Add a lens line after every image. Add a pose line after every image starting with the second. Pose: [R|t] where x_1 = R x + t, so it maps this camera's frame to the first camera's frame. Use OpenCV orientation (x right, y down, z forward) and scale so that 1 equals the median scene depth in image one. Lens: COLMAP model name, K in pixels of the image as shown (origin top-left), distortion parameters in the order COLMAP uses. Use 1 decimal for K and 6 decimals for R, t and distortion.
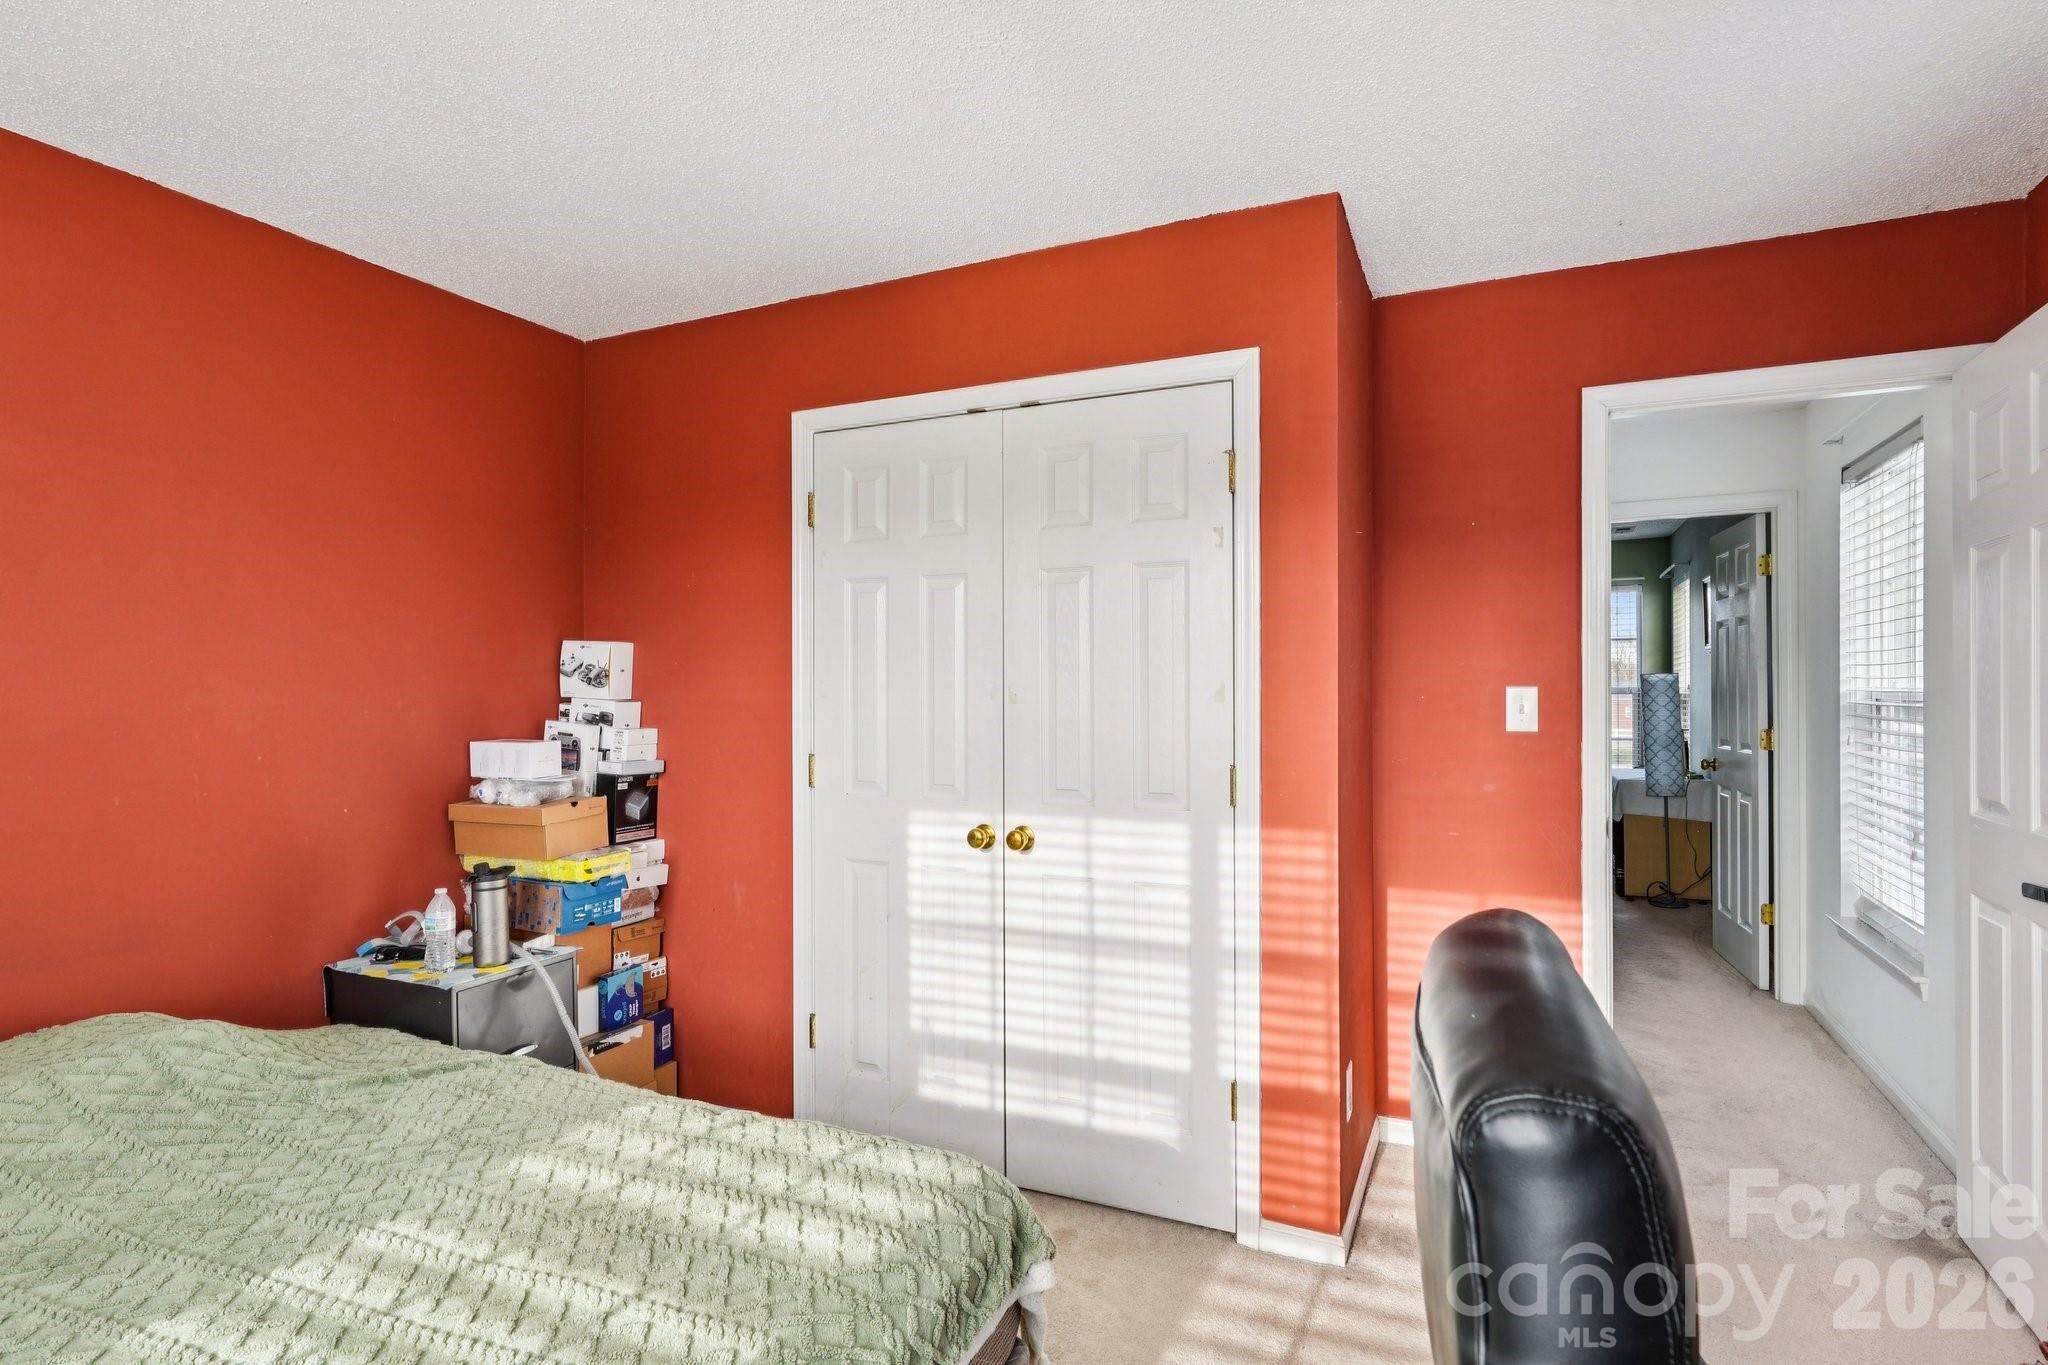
lens RADIAL K [[1059.8, 0, 1028.1], [0, 1059.8, 688.9], [0, 0, 1]] dist [-0.000921, -0.000433]
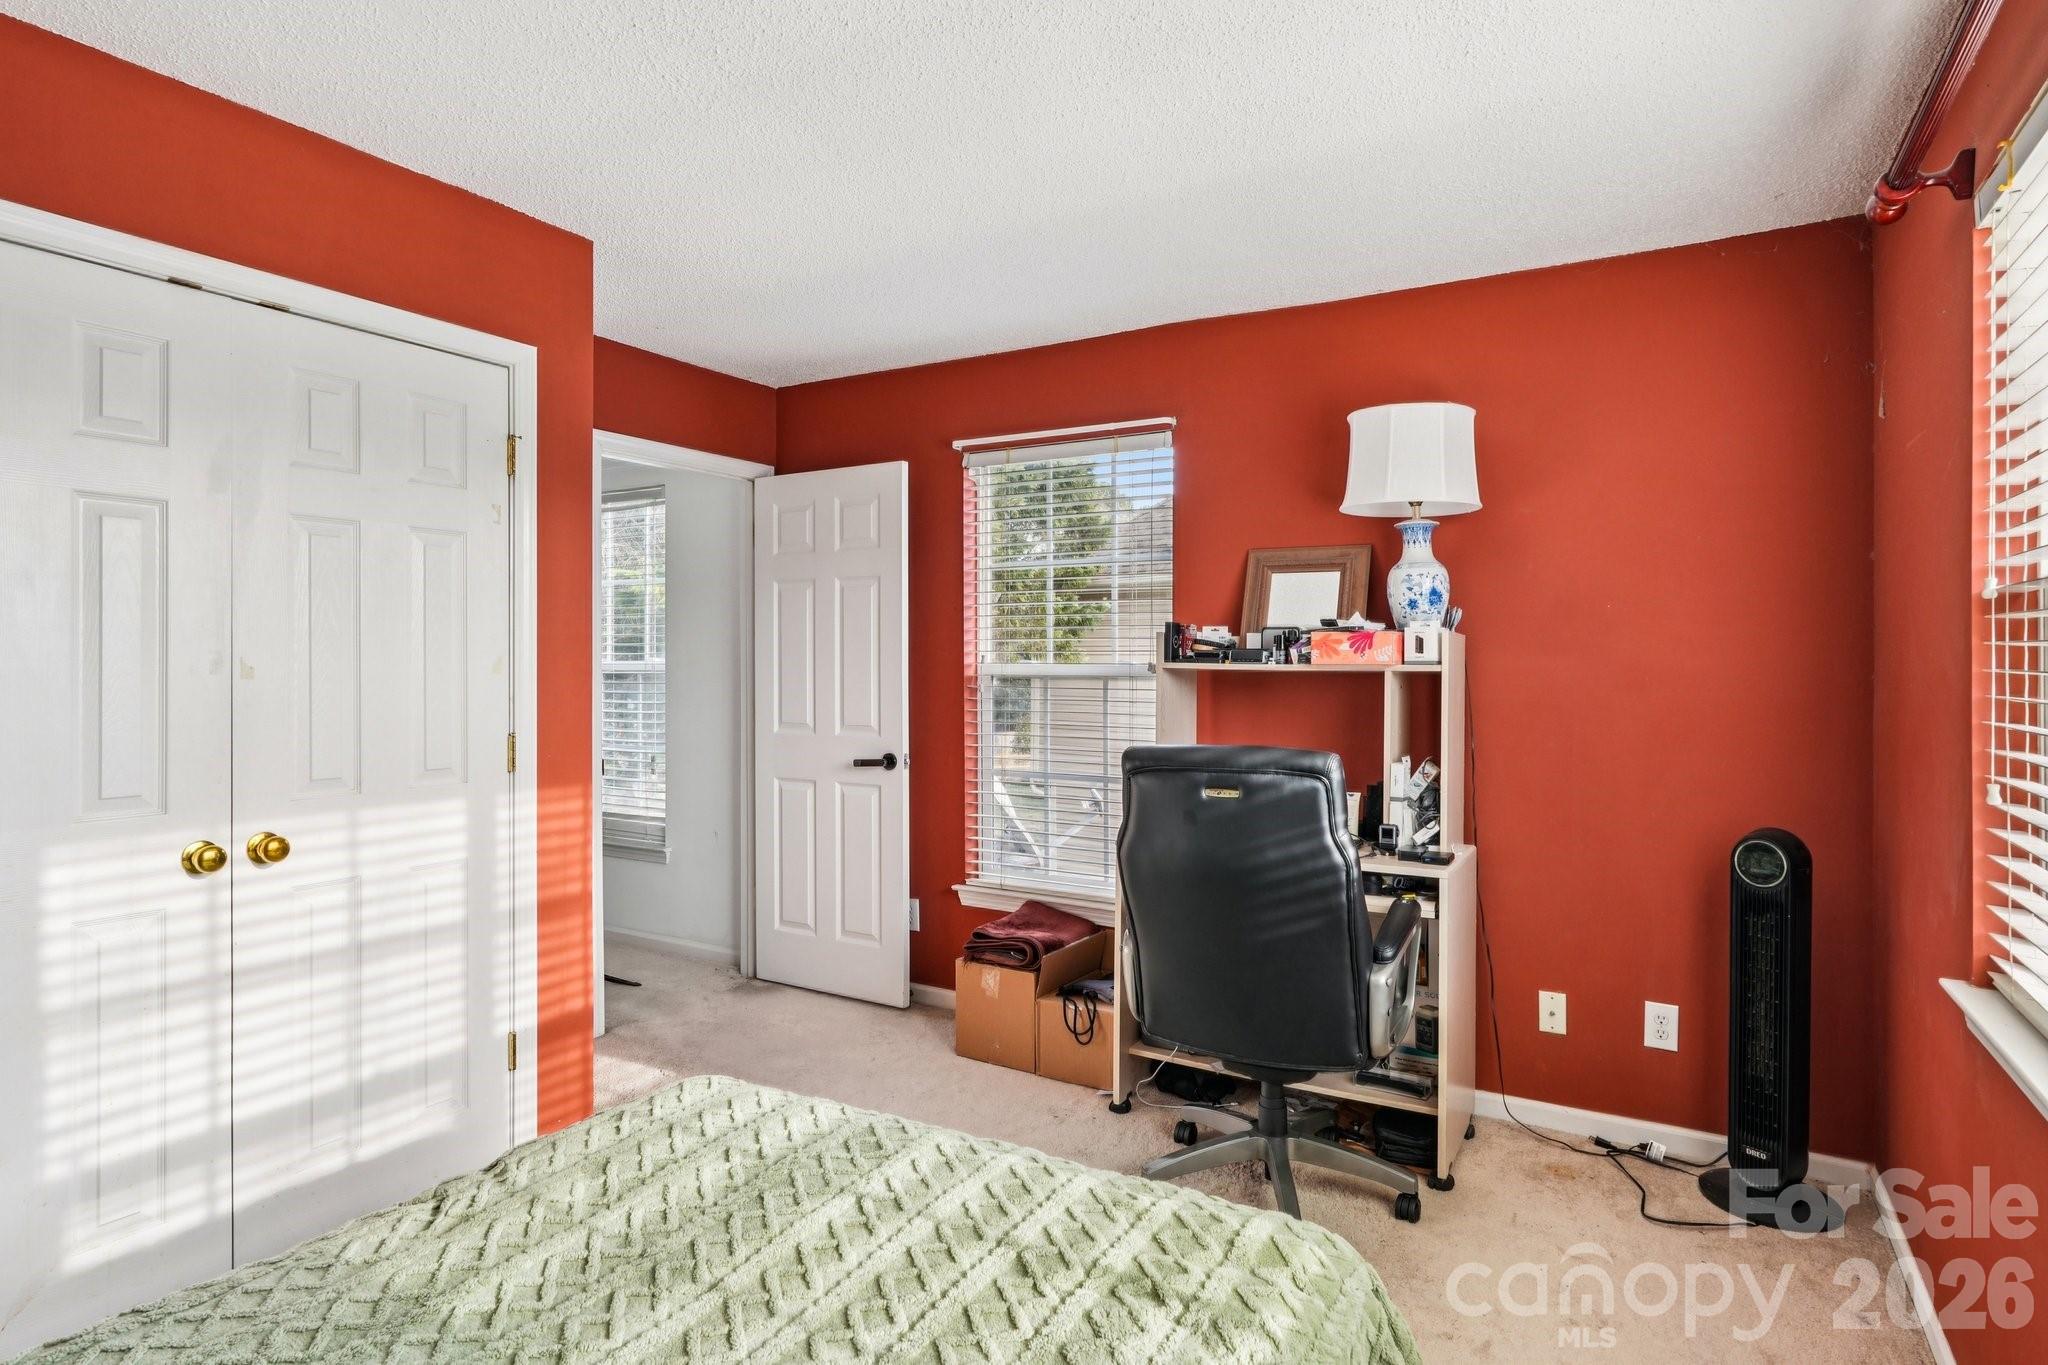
lens RADIAL K [[1070.0, 0, 1031.4], [0, 1070.0, 662.8], [0, 0, 1]] dist [-0.001740, -0.000085]
pose [[0.102148, 0.000718, 0.994769, -0.764797], [-0.000956, 0.999999, -0.000624, 0.000847], [-0.994769, -0.000887, 0.102149, 0.356912]]
